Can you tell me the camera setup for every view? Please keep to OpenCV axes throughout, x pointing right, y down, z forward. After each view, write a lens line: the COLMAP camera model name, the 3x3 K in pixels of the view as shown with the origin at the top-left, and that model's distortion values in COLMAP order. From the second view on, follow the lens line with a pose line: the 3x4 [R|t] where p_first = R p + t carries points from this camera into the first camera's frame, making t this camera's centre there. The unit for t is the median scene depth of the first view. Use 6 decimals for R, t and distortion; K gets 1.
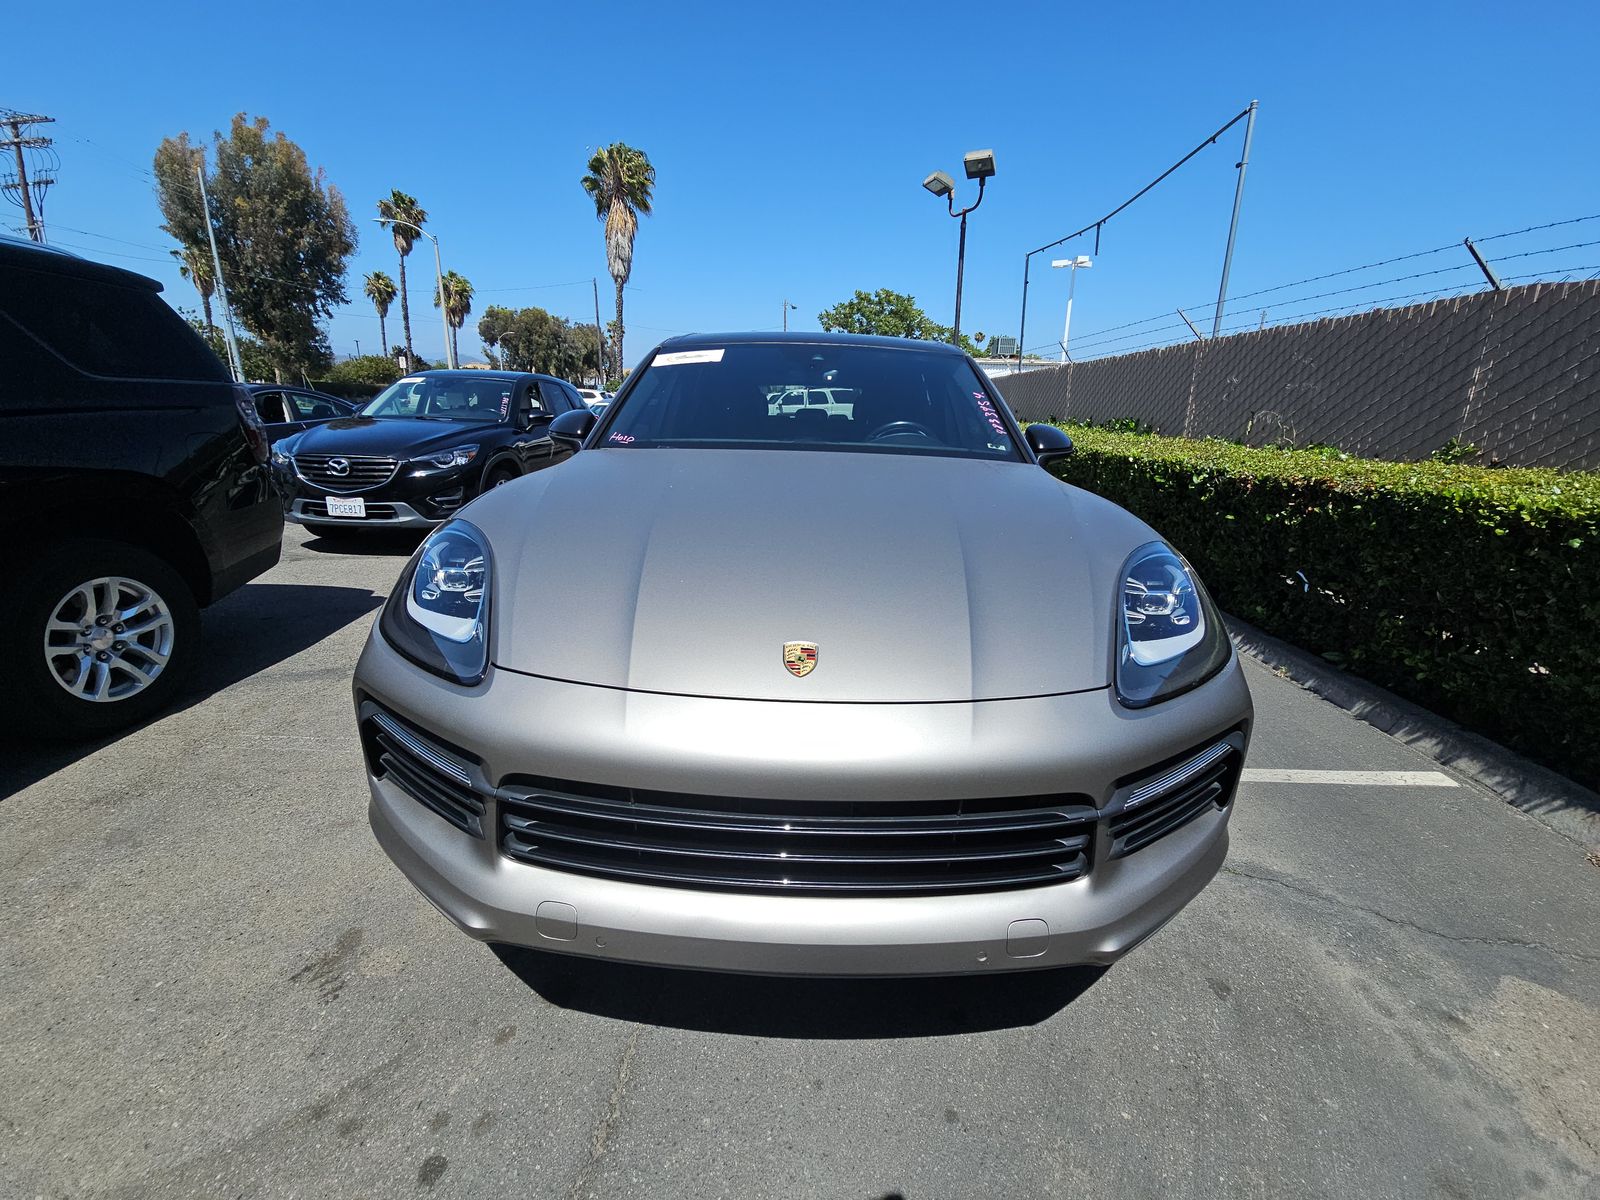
lens RADIAL K [[652.7, 0, 801.5], [0, 652.7, 590.0], [0, 0, 1]] dist [0.039295, -0.024417]
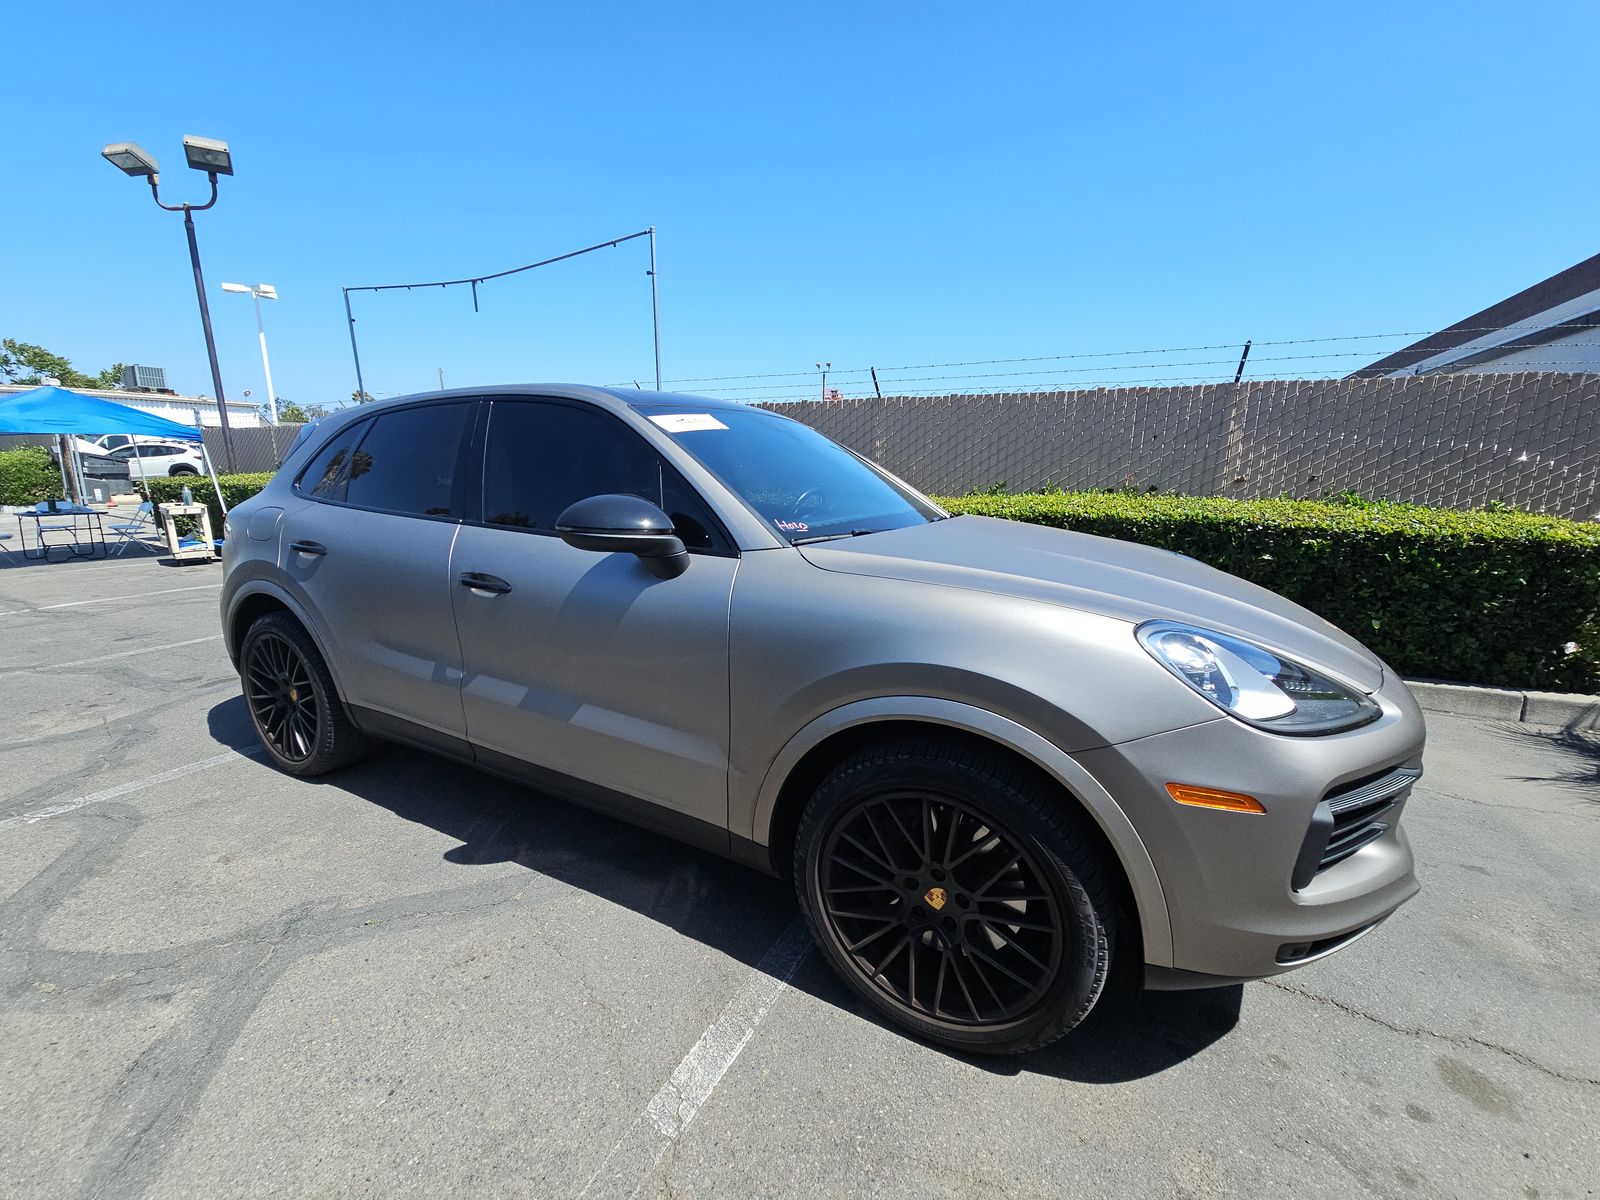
lens RADIAL K [[652.7, 0, 801.5], [0, 652.7, 590.0], [0, 0, 1]] dist [0.039295, -0.024417]
pose [[0.449256, -0.187889, 0.873423, -0.400476], [0.245956, 0.965868, 0.081265, -0.089092], [-0.858880, 0.178315, 0.480134, 0.253213]]
